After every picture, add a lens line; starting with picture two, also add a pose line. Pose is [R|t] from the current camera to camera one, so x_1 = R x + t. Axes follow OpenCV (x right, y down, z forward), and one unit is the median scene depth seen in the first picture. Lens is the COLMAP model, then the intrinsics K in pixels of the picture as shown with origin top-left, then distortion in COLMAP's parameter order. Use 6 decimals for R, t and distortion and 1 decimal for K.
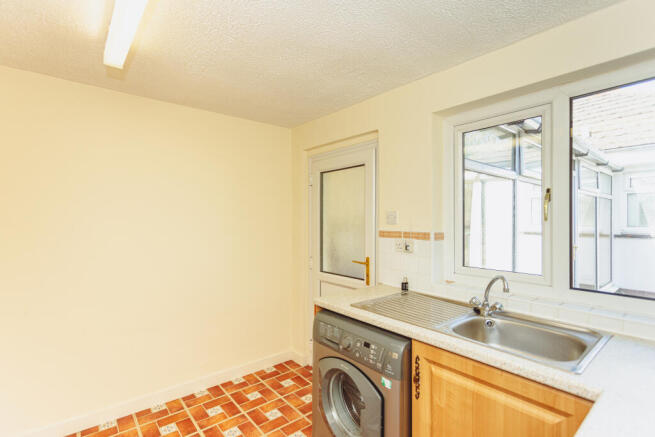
lens RADIAL K [[318.4, 0, 325.7], [0, 318.4, 221.7], [0, 0, 1]] dist [-0.002131, -0.000416]
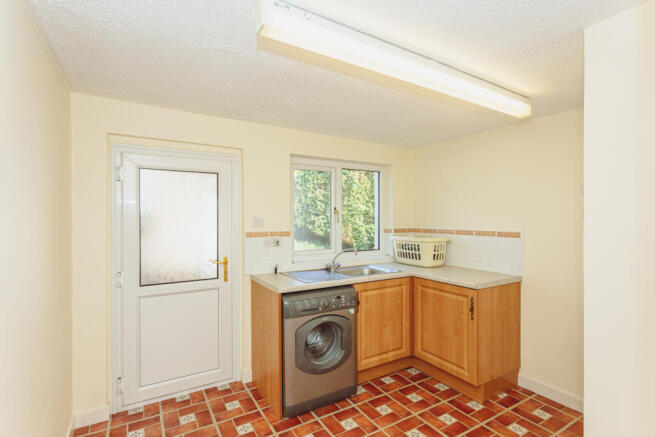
lens RADIAL K [[318.4, 0, 329.2], [0, 318.4, 216.5], [0, 0, 1]] dist [-0.002131, -0.000416]
pose [[0.139834, -0.001637, 0.990174, -1.111327], [0.002367, 0.999996, 0.001319, -0.037415], [-0.990172, 0.002159, 0.139837, 0.569098]]
